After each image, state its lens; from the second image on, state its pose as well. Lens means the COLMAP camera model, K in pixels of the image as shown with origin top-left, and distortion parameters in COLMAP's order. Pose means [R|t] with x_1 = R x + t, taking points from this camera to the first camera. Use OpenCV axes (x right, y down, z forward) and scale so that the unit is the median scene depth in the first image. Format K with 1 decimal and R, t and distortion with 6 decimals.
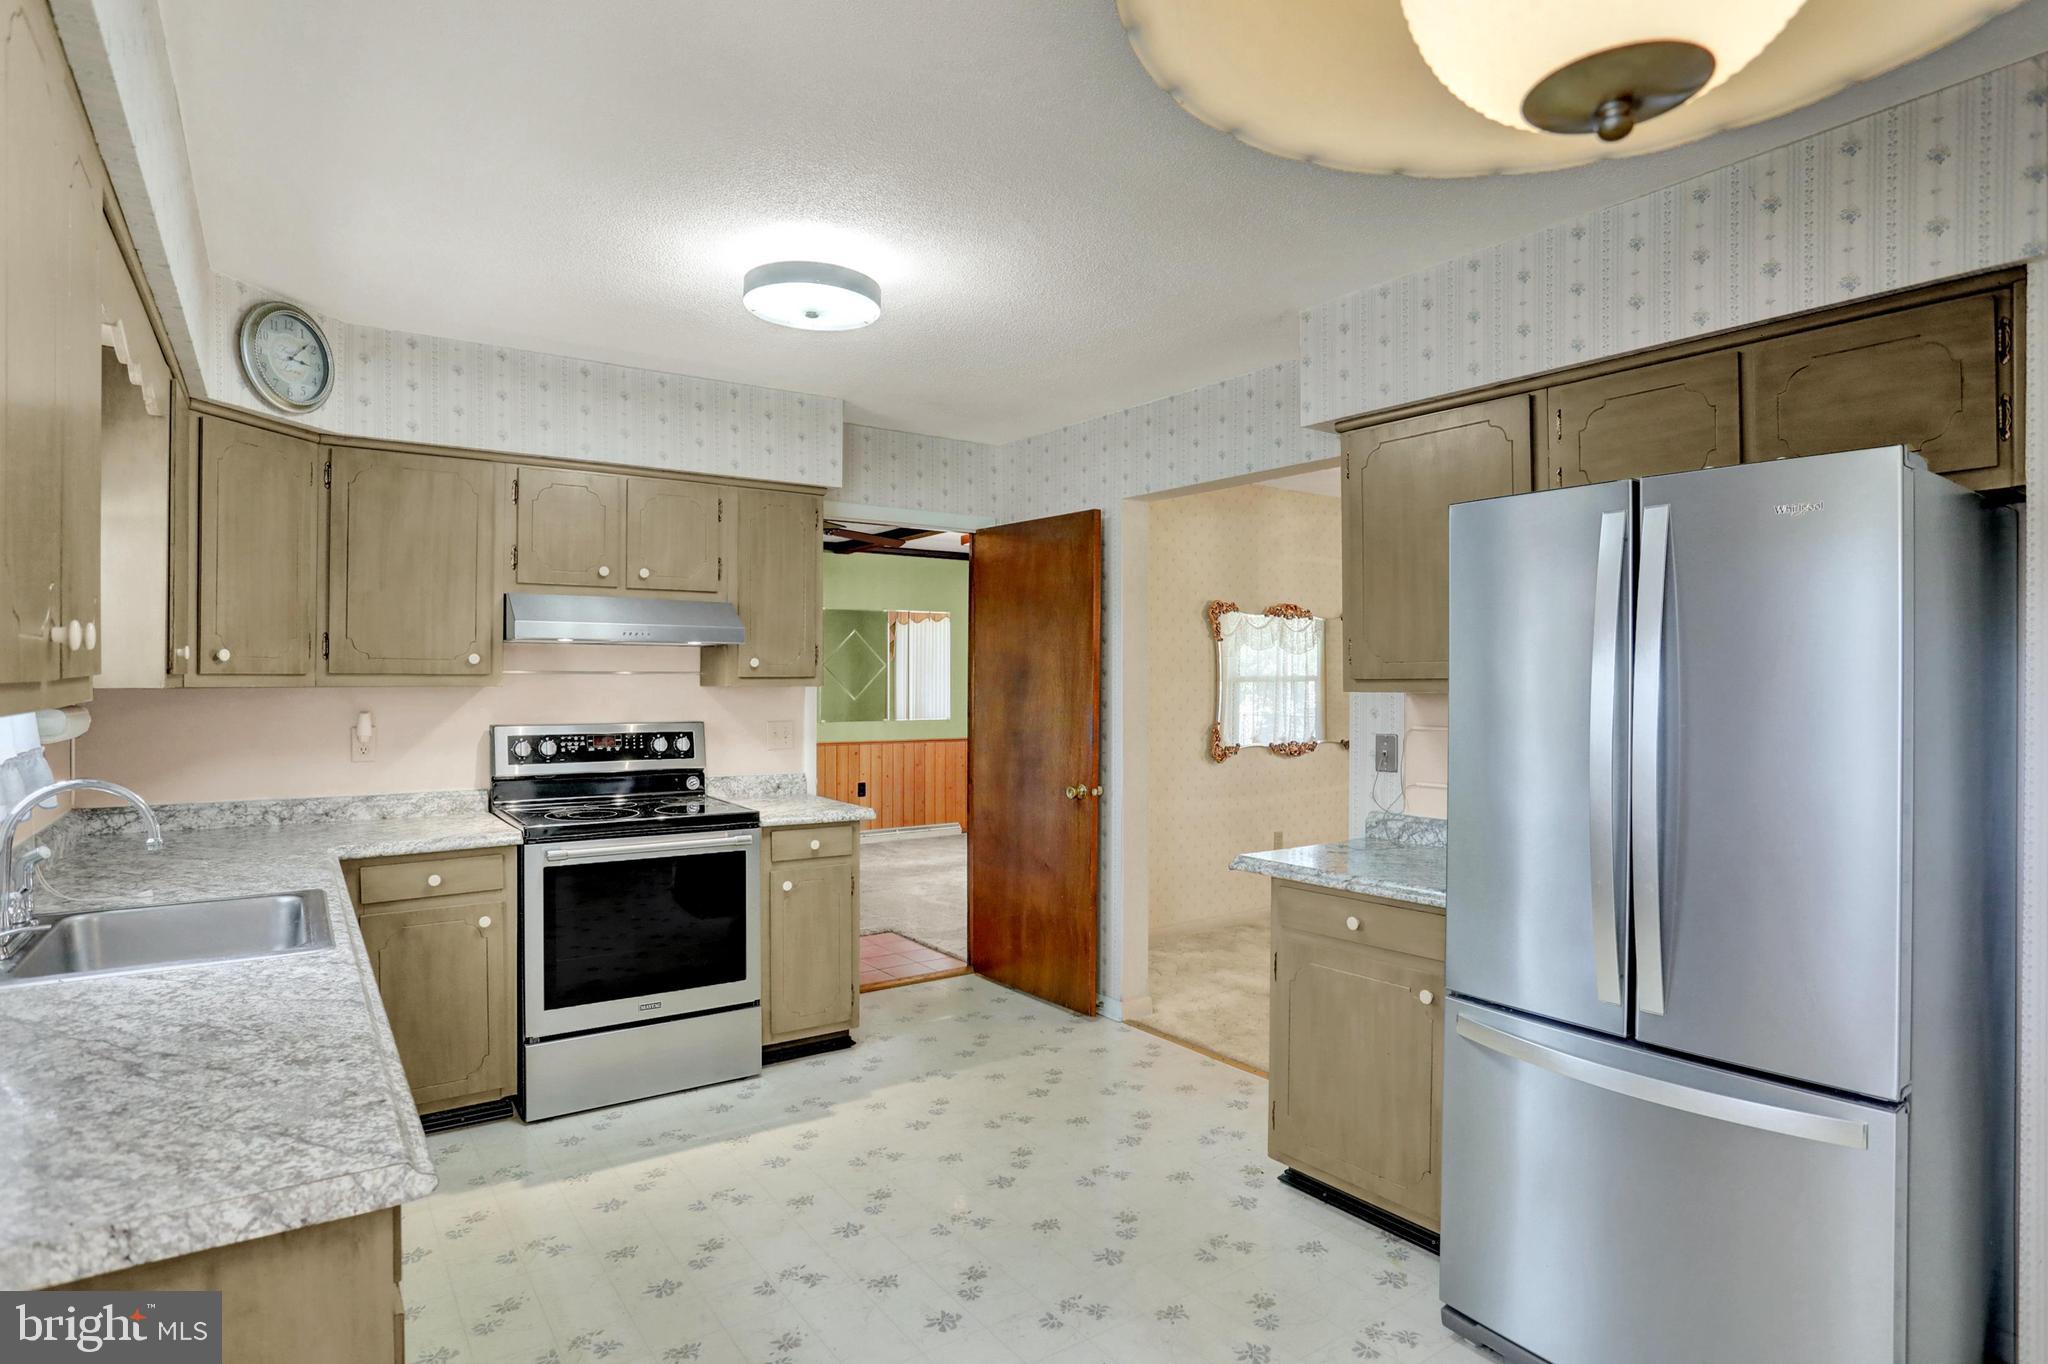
lens RADIAL K [[1086.2, 0, 1022.5], [0, 1086.2, 673.8], [0, 0, 1]] dist [-0.022950, 0.000535]
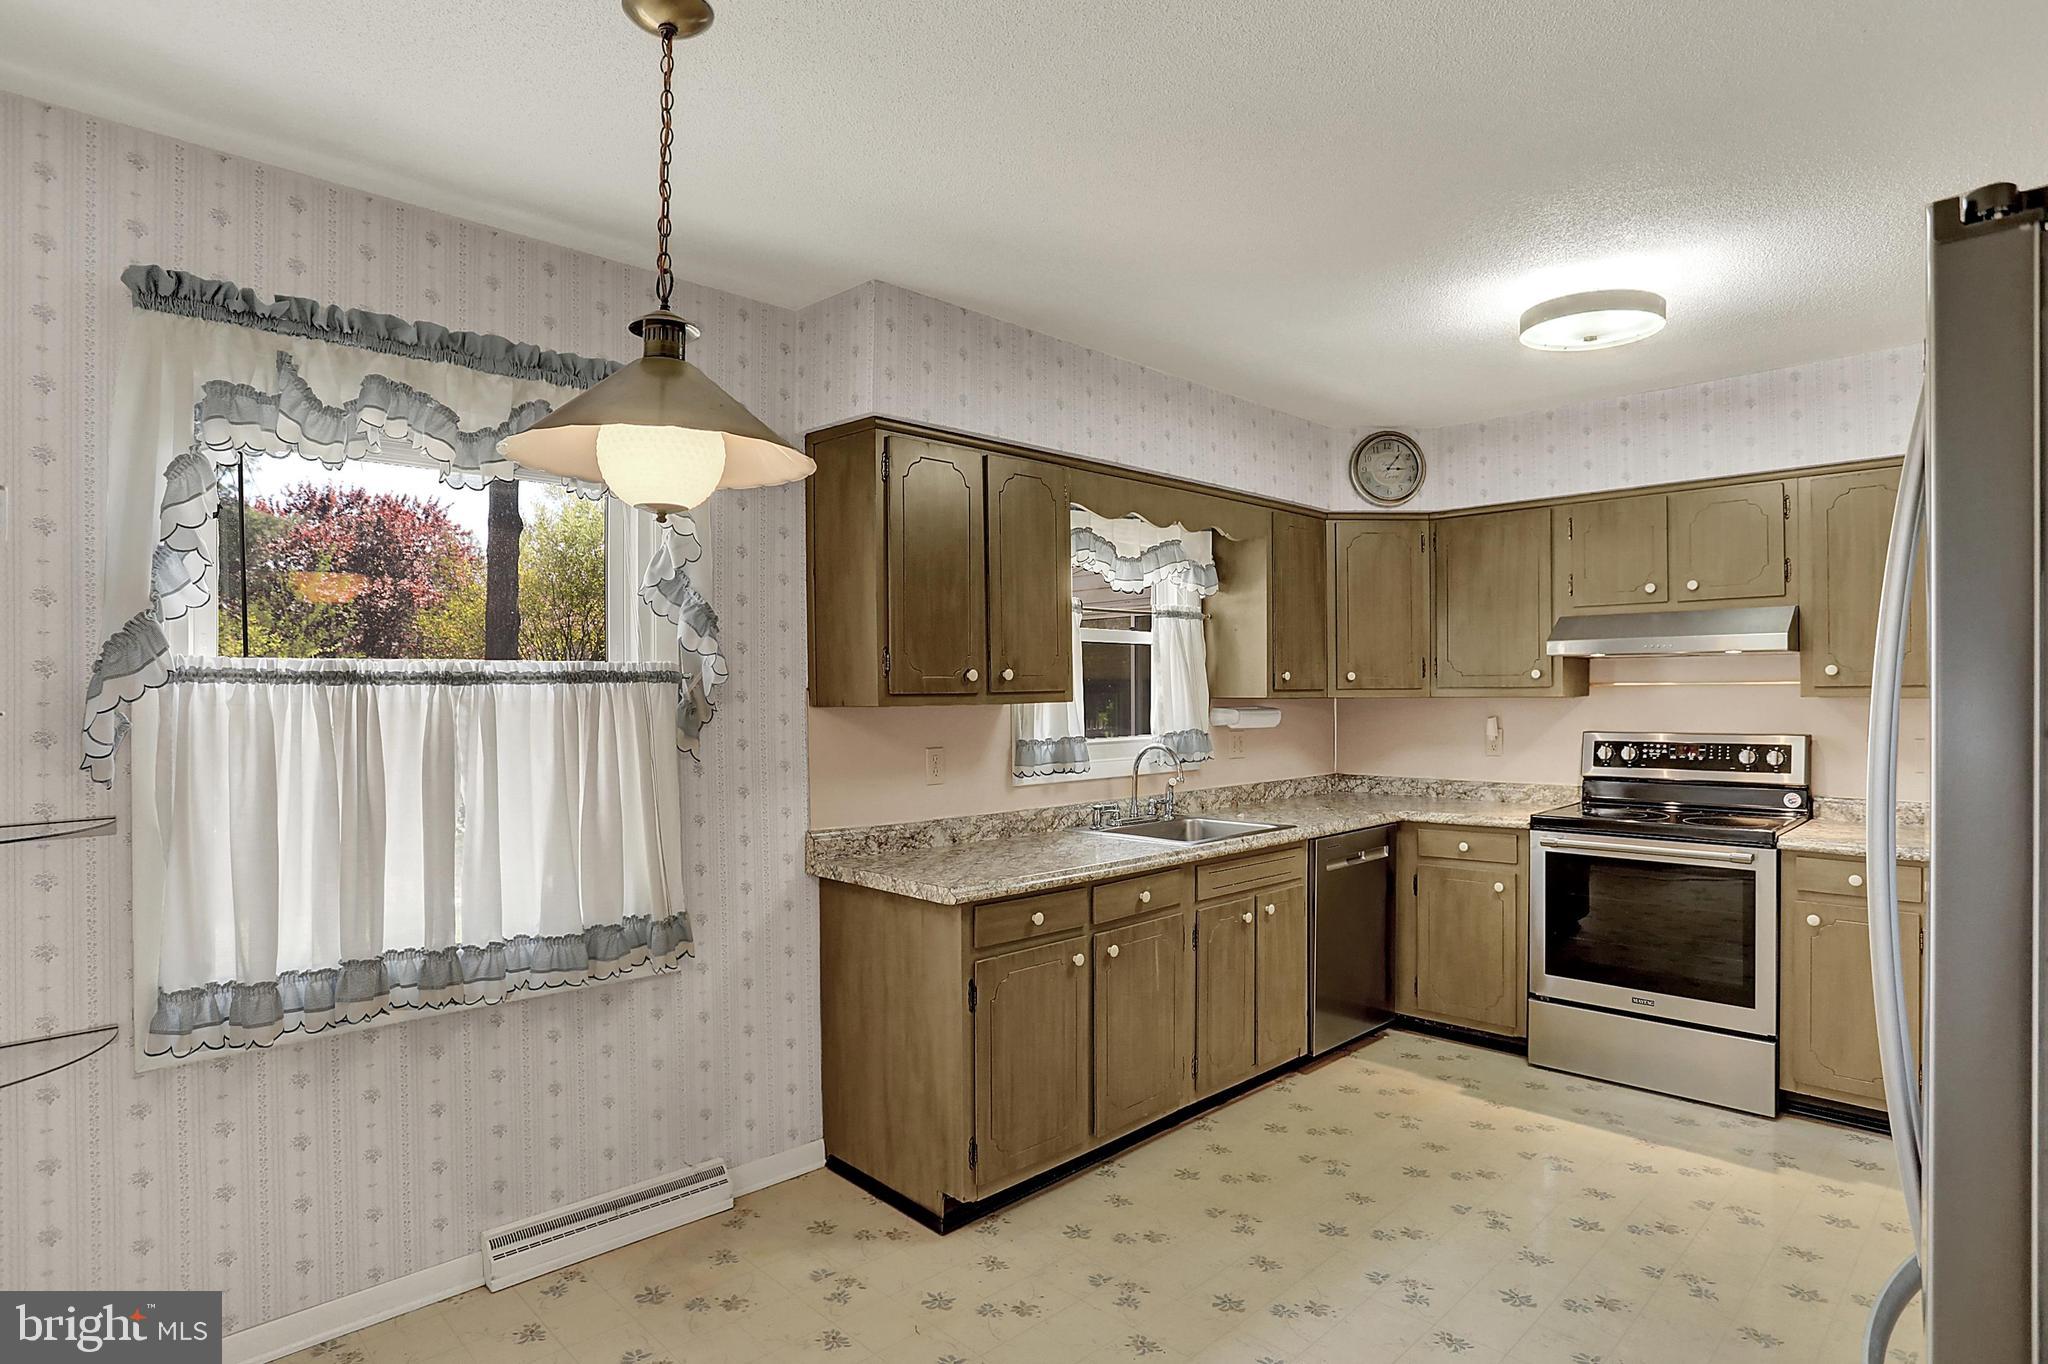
lens RADIAL K [[1086.2, 0, 1021.9], [0, 1086.2, 696.3], [0, 0, 1]] dist [-0.022950, 0.000535]
pose [[0.170346, -0.005206, -0.985371, 0.593441], [0.010858, 0.999935, -0.003405, 0.009203], [0.985324, -0.010119, 0.170391, 0.239342]]
